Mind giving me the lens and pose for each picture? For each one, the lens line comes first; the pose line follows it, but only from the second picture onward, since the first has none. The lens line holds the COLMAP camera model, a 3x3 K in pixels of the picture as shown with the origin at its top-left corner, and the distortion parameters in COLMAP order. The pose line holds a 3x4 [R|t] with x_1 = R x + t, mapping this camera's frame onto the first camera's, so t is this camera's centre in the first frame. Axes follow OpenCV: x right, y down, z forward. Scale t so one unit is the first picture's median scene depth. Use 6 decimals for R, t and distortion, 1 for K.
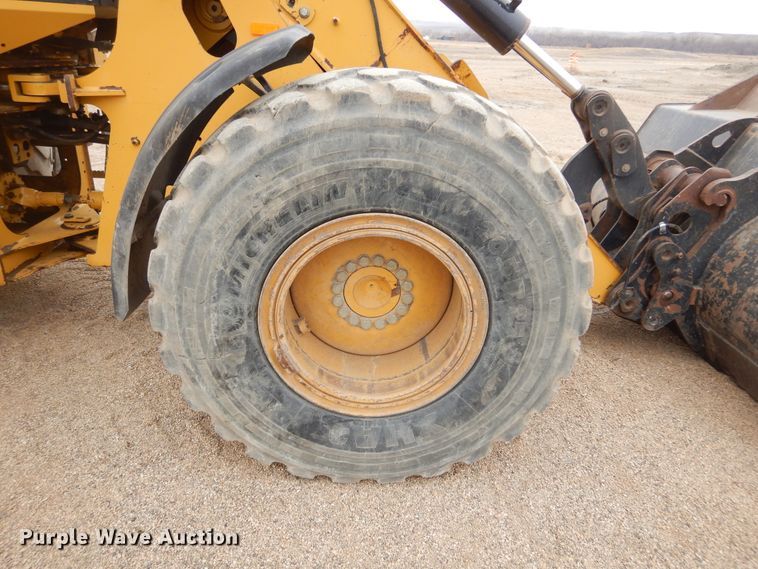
lens RADIAL K [[559.4, 0, 379.0], [0, 559.4, 284.5], [0, 0, 1]] dist [-0.001975, 0.041164]
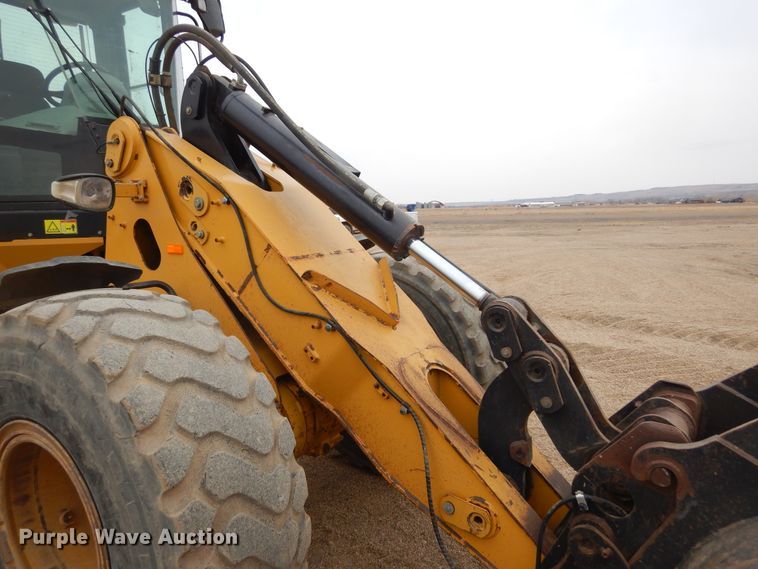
lens RADIAL K [[559.4, 0, 379.0], [0, 559.4, 284.5], [0, 0, 1]] dist [-0.001975, 0.041164]
pose [[0.804926, 0.006755, -0.593337, 1.158663], [-0.180333, 0.955424, -0.233764, -0.241230], [0.565310, 0.295161, 0.770263, 0.456179]]
